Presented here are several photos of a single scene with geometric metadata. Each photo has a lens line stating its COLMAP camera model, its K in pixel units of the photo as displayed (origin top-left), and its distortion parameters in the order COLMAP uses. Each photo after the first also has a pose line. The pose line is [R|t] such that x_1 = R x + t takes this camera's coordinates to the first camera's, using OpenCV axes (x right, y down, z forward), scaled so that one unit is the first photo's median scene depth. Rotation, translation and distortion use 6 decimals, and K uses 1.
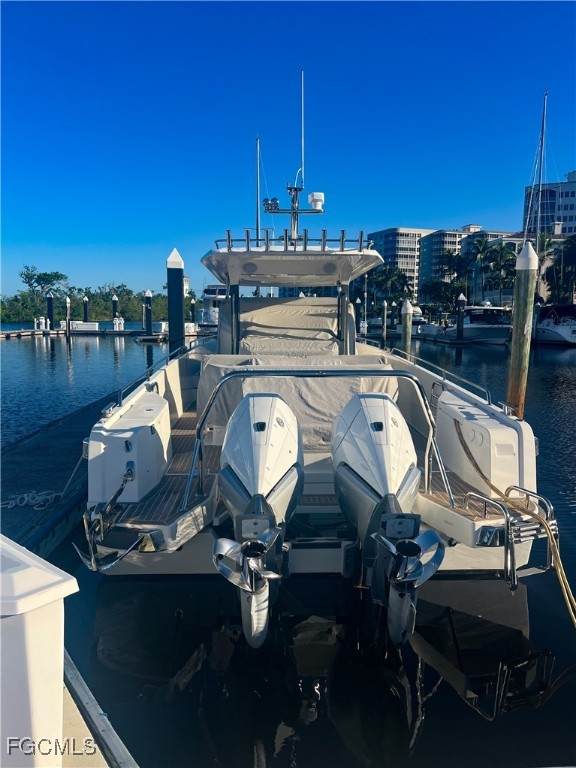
lens RADIAL K [[593.3, 0, 310.2], [0, 593.3, 403.5], [0, 0, 1]] dist [0.024410, -0.020159]
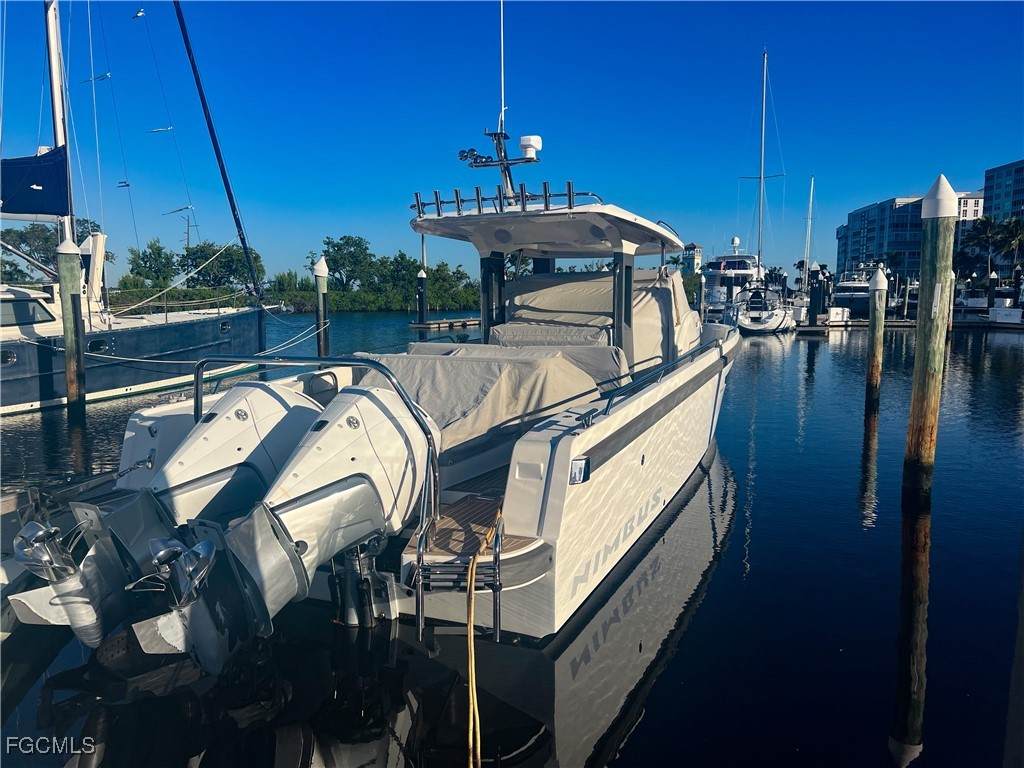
lens RADIAL K [[791.0, 0, 513.0], [0, 791.0, 387.3], [0, 0, 1]] dist [0.024410, -0.020159]
pose [[0.915249, 0.031210, -0.401678, 0.374429], [-0.045112, 0.998664, -0.025195, 0.000361], [0.400355, 0.041181, 0.915434, 0.048547]]
